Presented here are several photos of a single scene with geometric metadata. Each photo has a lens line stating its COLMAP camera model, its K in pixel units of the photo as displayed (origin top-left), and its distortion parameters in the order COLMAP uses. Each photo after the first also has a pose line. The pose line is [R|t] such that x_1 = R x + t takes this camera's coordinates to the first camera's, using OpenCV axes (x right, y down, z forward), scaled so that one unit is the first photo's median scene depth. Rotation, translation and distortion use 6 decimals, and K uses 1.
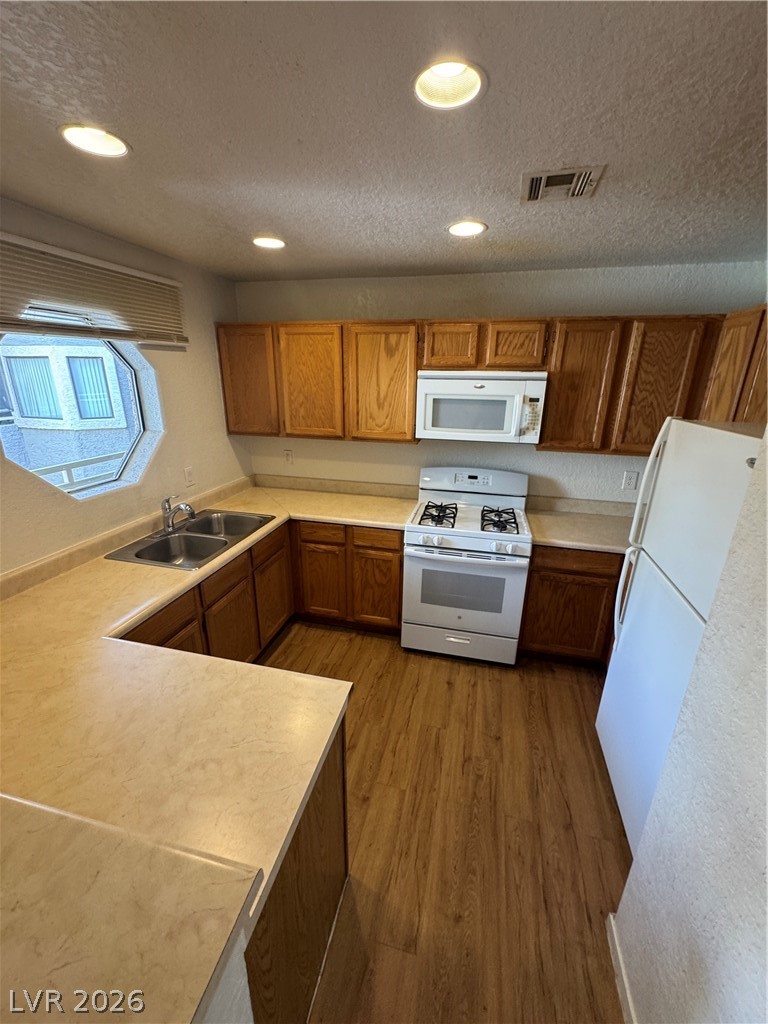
lens RADIAL K [[408.9, 0, 385.2], [0, 408.9, 511.6], [0, 0, 1]] dist [-0.003812, 0.000117]
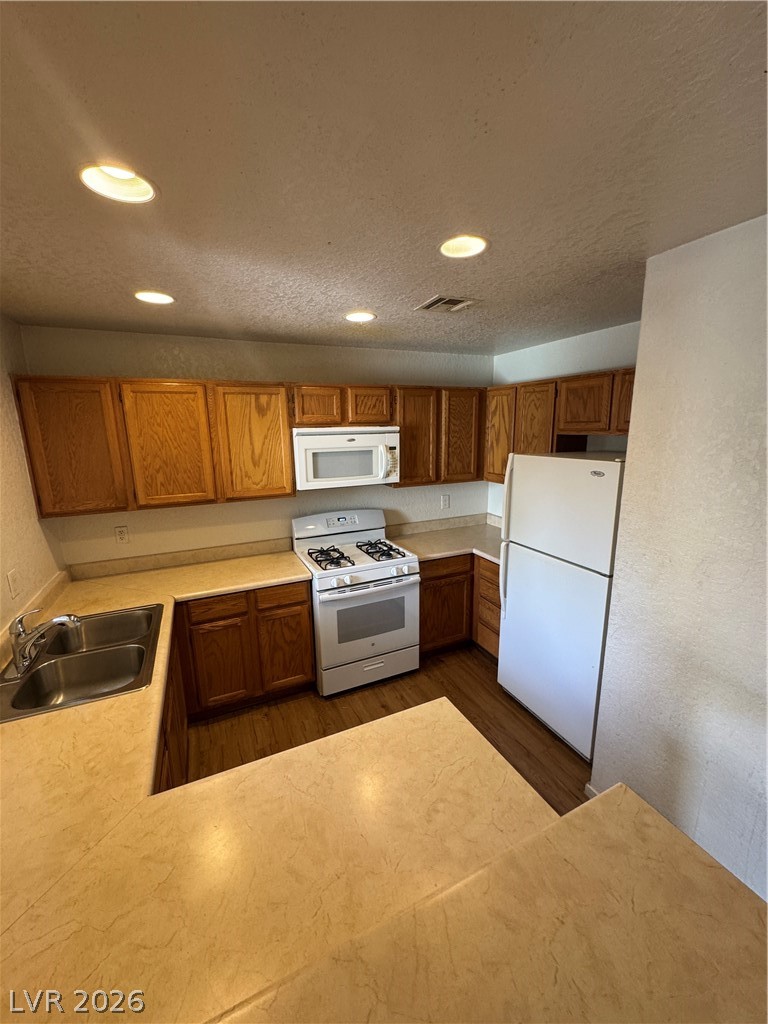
lens RADIAL K [[408.9, 0, 385.1], [0, 408.9, 511.9], [0, 0, 1]] dist [-0.003812, 0.000117]
pose [[0.781410, -0.154818, 0.604508, -0.402652], [0.223013, 0.974042, -0.038818, -0.037988], [-0.582807, 0.165146, 0.795653, 0.049744]]
